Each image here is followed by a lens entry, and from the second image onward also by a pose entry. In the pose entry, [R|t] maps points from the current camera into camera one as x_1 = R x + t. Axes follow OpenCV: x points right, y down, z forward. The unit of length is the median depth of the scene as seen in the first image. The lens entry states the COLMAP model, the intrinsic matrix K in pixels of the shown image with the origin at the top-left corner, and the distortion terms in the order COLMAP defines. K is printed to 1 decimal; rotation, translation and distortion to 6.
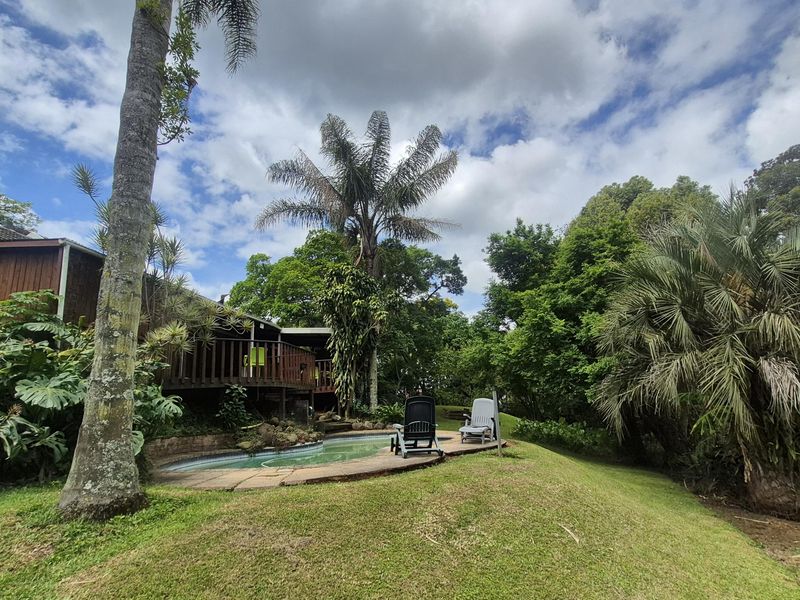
lens RADIAL K [[402.2, 0, 398.5], [0, 402.2, 311.7], [0, 0, 1]] dist [-0.001571, -0.000303]
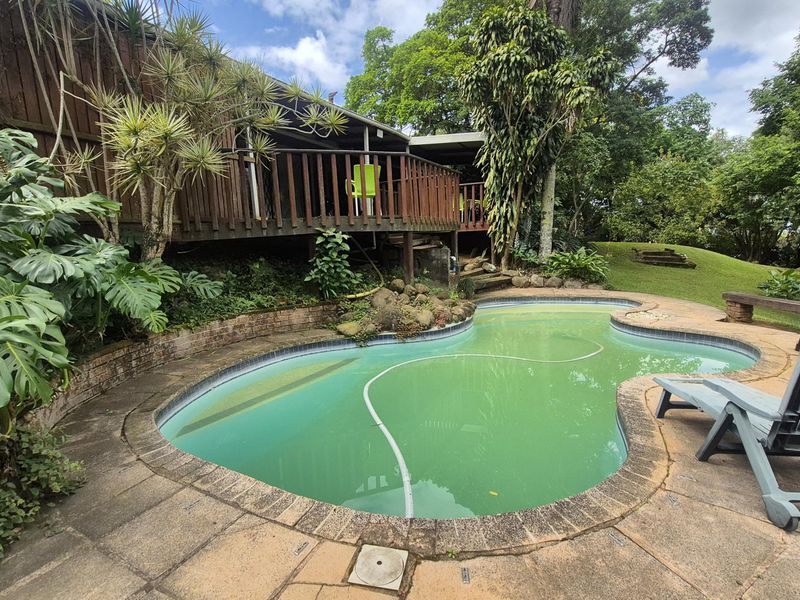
lens RADIAL K [[419.5, 0, 386.2], [0, 419.5, 309.3], [0, 0, 1]] dist [-0.000453, 0.000652]
pose [[0.935208, 0.076193, -0.345804, -0.064291], [0.068302, 0.919420, 0.387300, 0.034159], [0.347449, -0.385825, 0.854645, 0.283990]]
